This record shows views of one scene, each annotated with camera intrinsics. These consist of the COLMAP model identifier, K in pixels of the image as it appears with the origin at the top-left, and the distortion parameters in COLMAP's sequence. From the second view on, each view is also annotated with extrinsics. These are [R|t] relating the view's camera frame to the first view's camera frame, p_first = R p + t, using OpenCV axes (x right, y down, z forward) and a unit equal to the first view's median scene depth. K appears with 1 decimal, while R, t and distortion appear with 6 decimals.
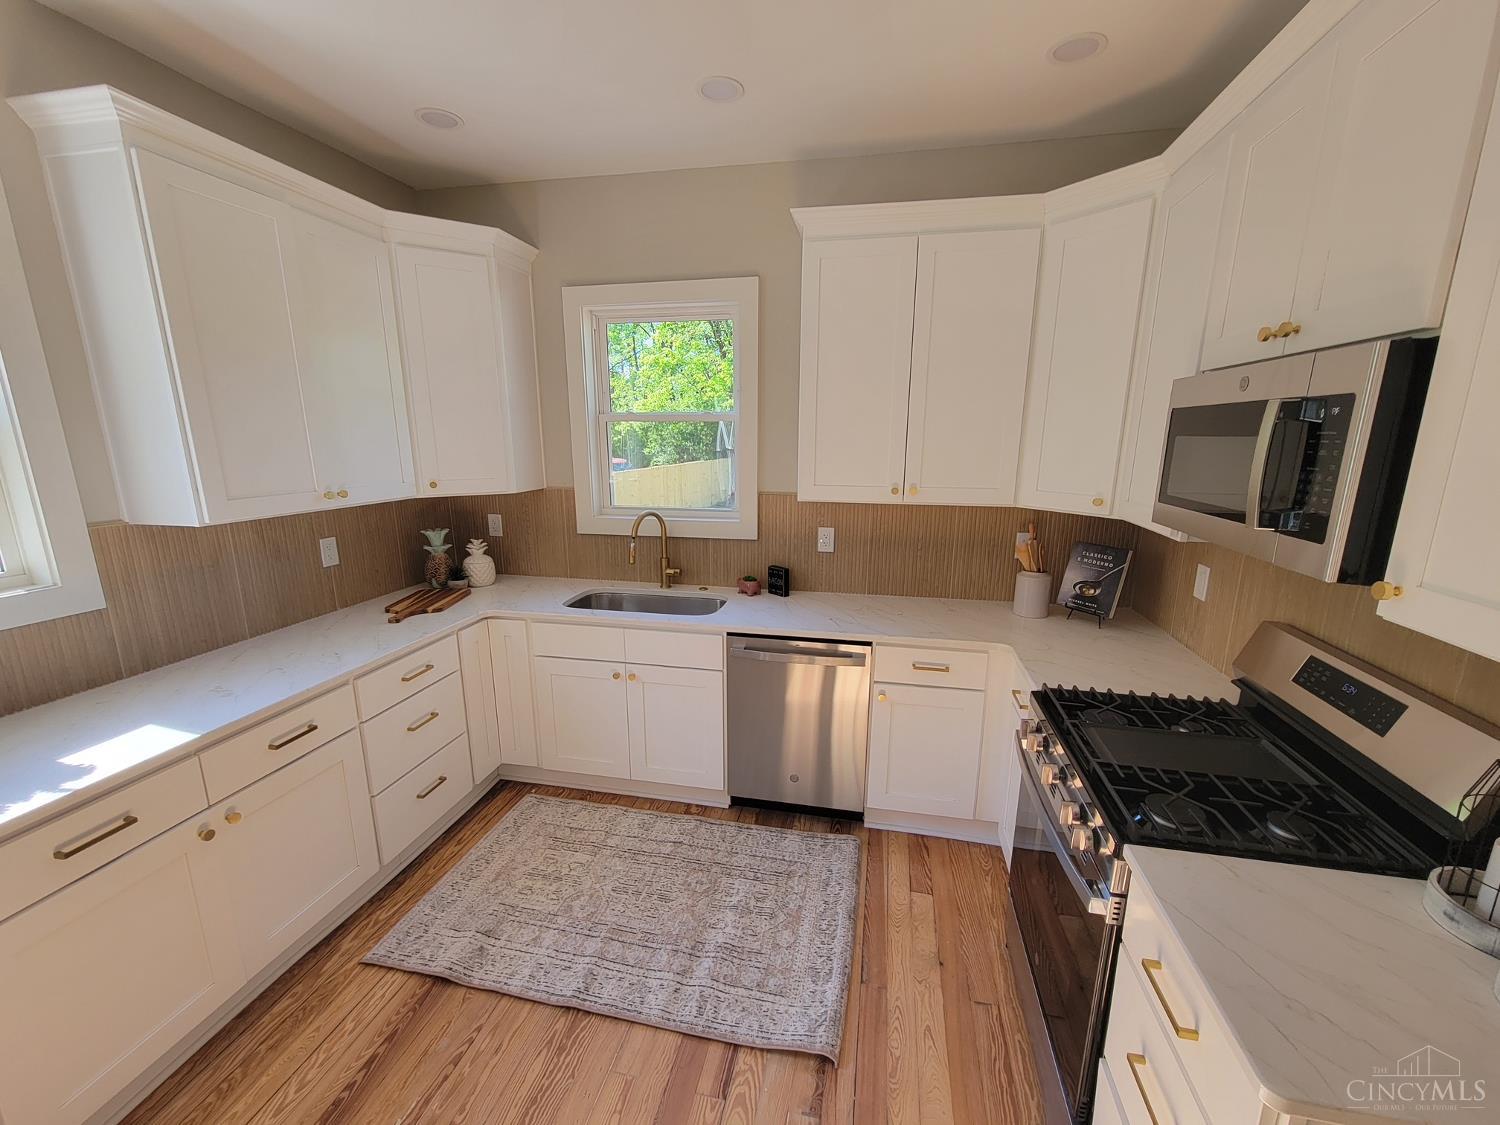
lens RADIAL K [[612.9, 0, 750.5], [0, 612.9, 566.1], [0, 0, 1]] dist [-0.007510, -0.000398]
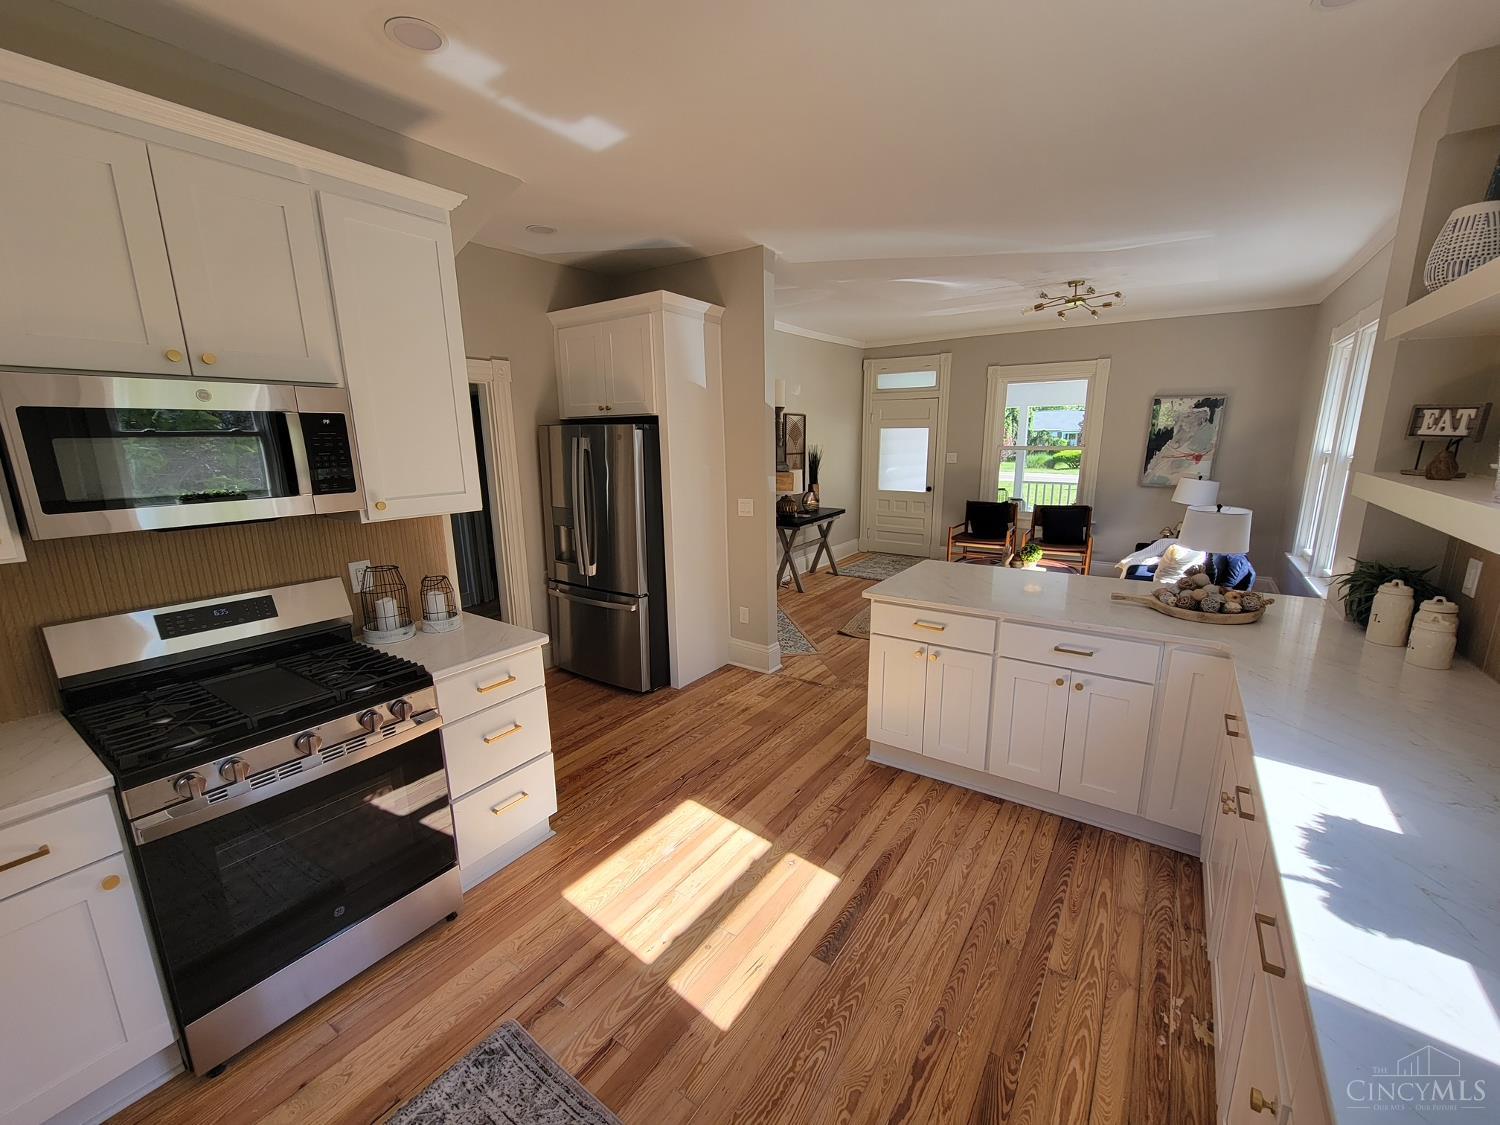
lens RADIAL K [[612.9, 0, 751.4], [0, 612.9, 567.4], [0, 0, 1]] dist [-0.007510, -0.000398]
pose [[-0.921229, -0.075877, 0.381550, -0.621533], [0.094419, 0.907857, 0.408510, -0.316715], [-0.377390, 0.412356, -0.829180, 1.450264]]
